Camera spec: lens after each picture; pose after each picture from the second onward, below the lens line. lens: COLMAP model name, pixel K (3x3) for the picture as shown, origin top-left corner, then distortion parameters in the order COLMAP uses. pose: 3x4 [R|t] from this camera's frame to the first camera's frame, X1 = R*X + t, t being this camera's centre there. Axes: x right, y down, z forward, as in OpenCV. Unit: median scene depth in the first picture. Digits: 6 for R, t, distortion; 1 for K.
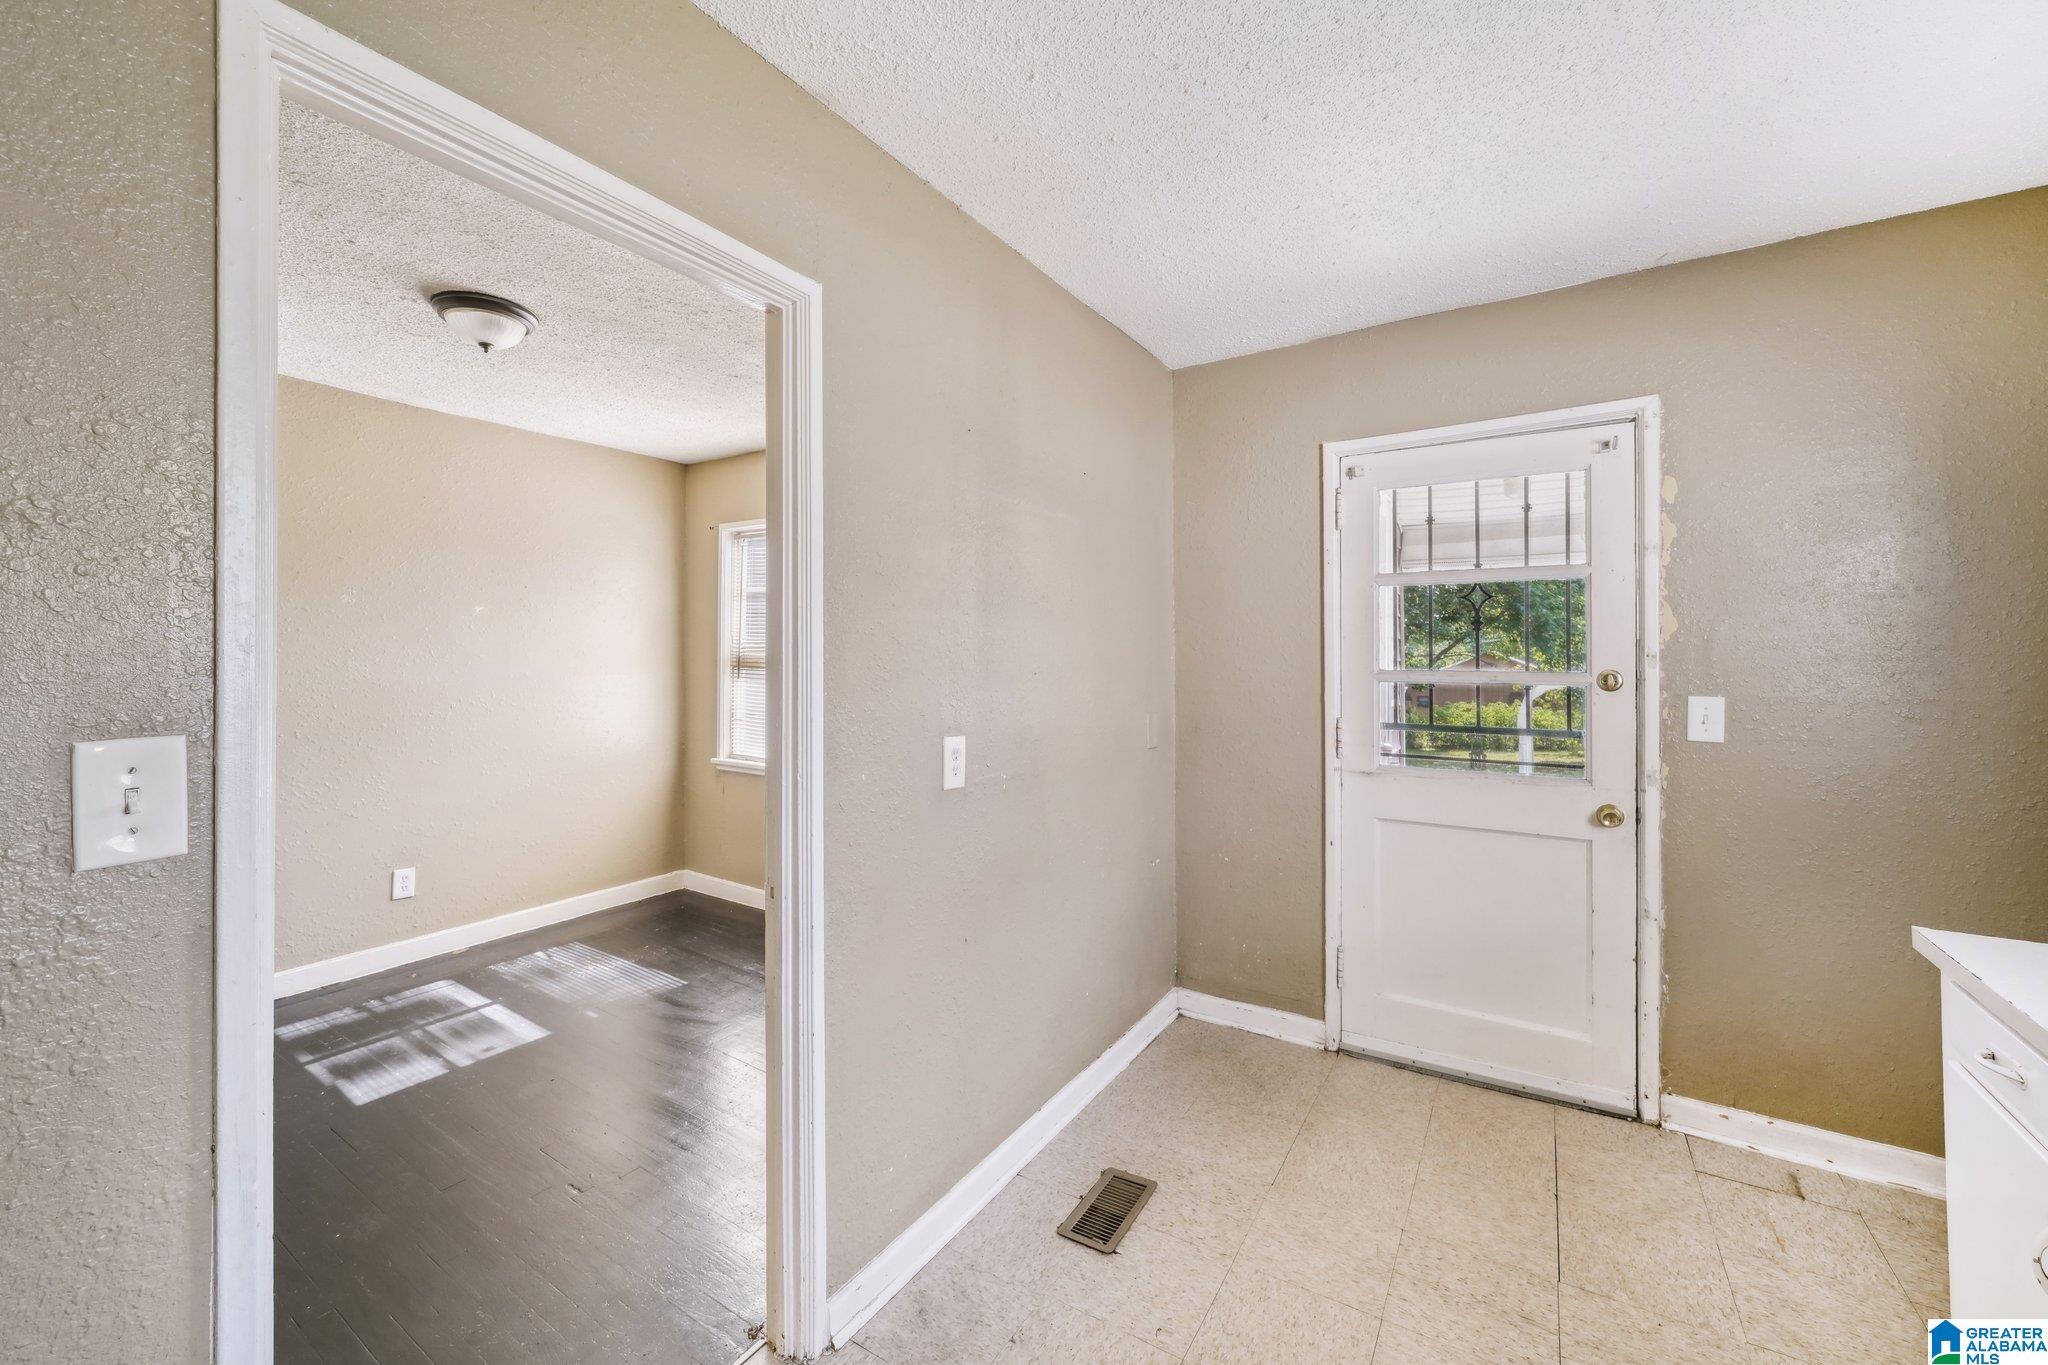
lens RADIAL K [[829.9, 0, 1022.7], [0, 829.9, 659.3], [0, 0, 1]] dist [-0.000237, -0.000050]
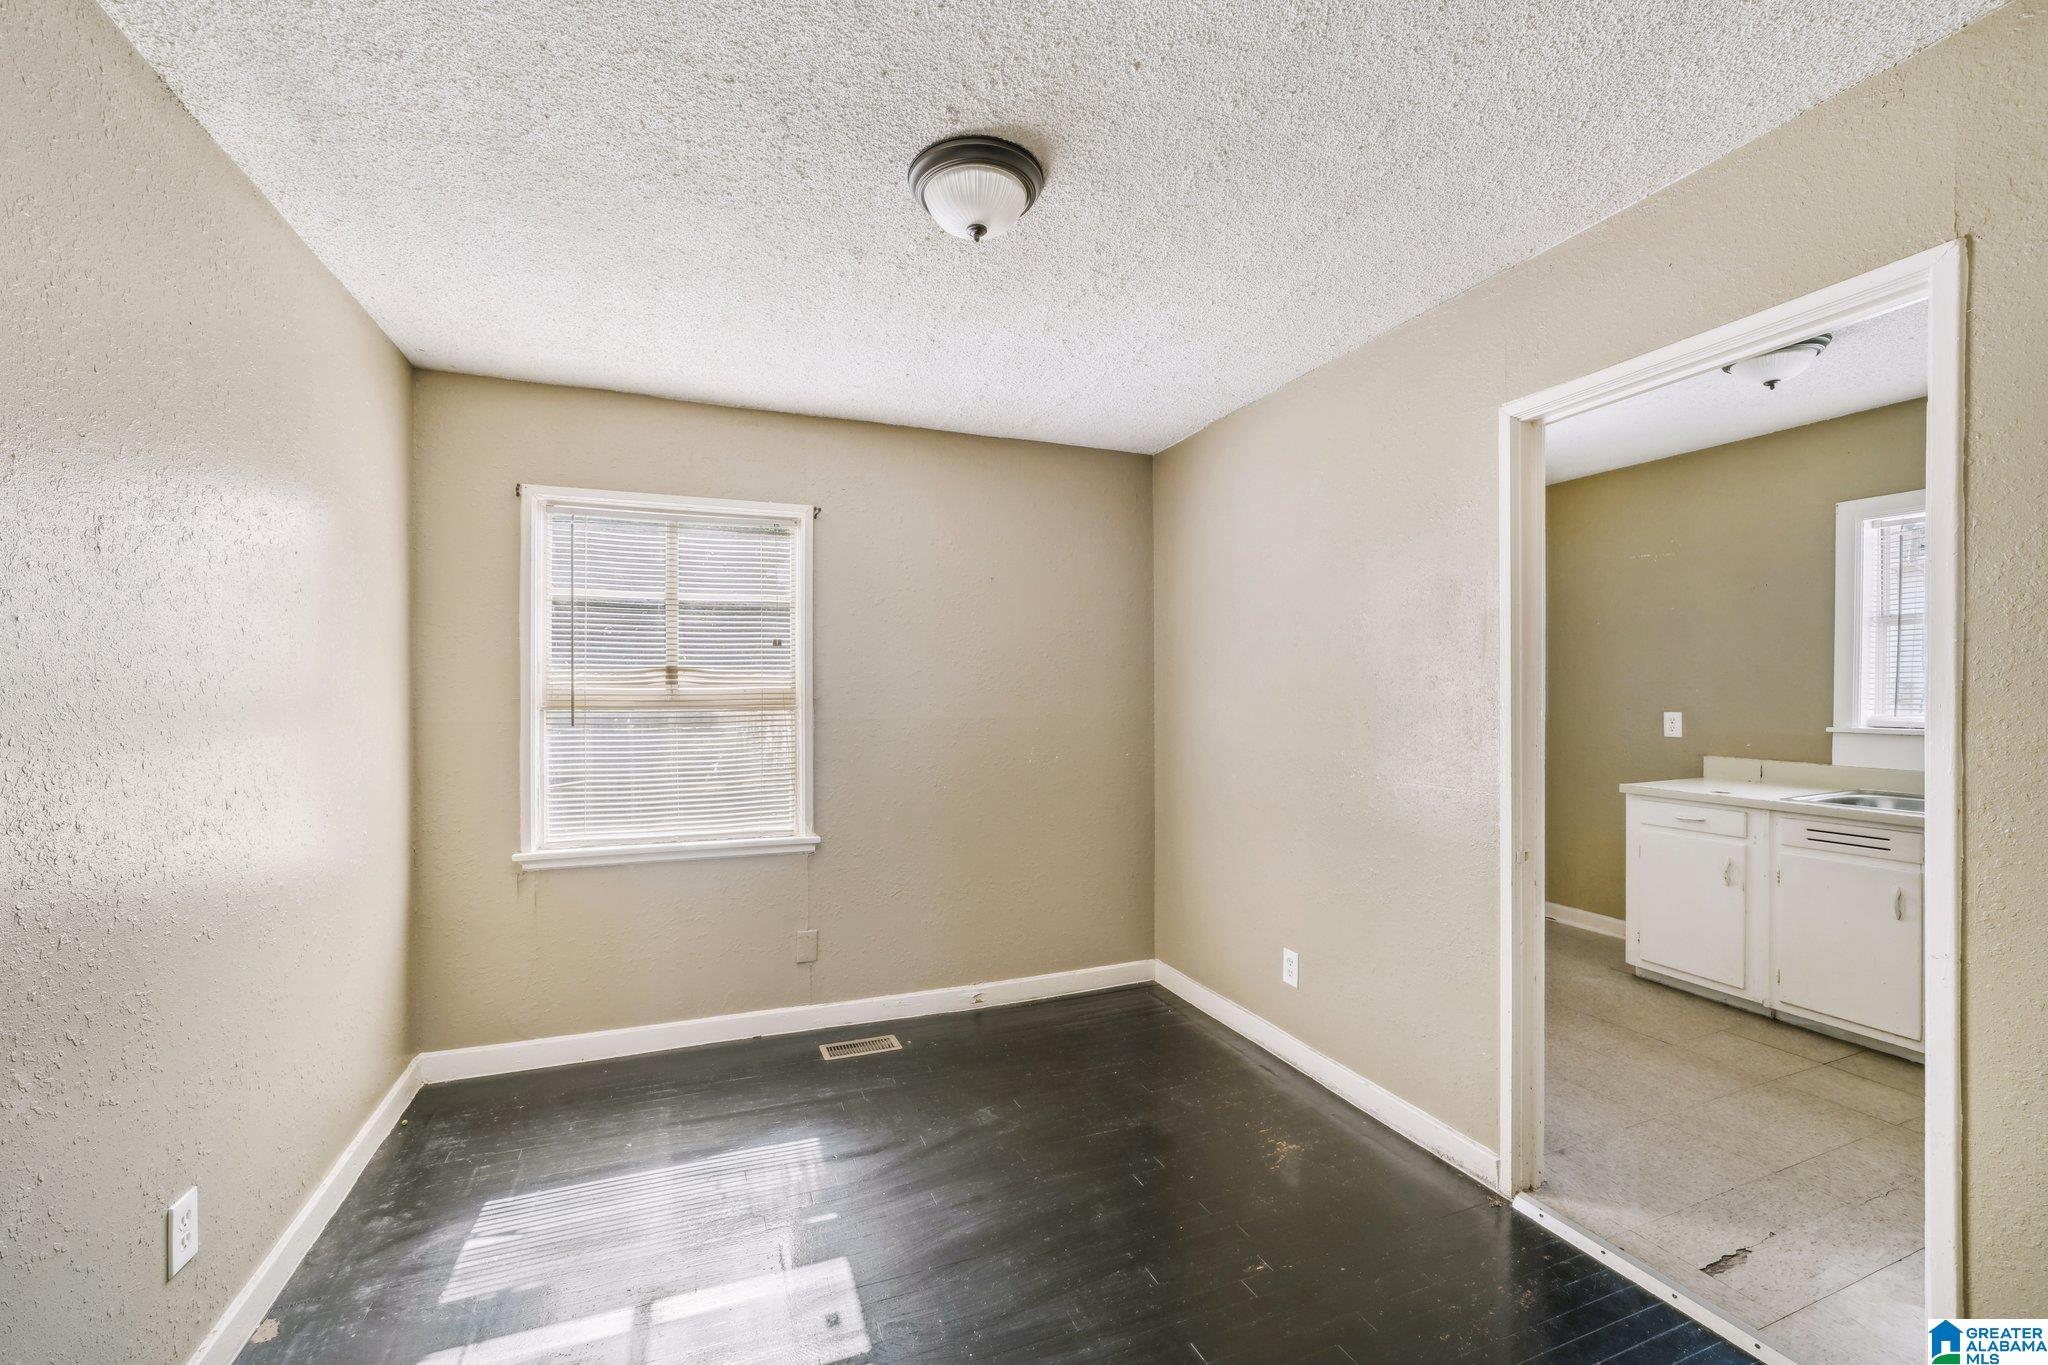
lens RADIAL K [[815.4, 0, 1024.0], [0, 815.4, 682.5], [0, 0, 1]] dist [0.000513, 0.000036]
pose [[0.588075, 0.001443, 0.808805, -0.816633], [-0.000872, 0.999999, -0.001150, -0.014814], [-0.808806, -0.000029, 0.588076, 0.391599]]
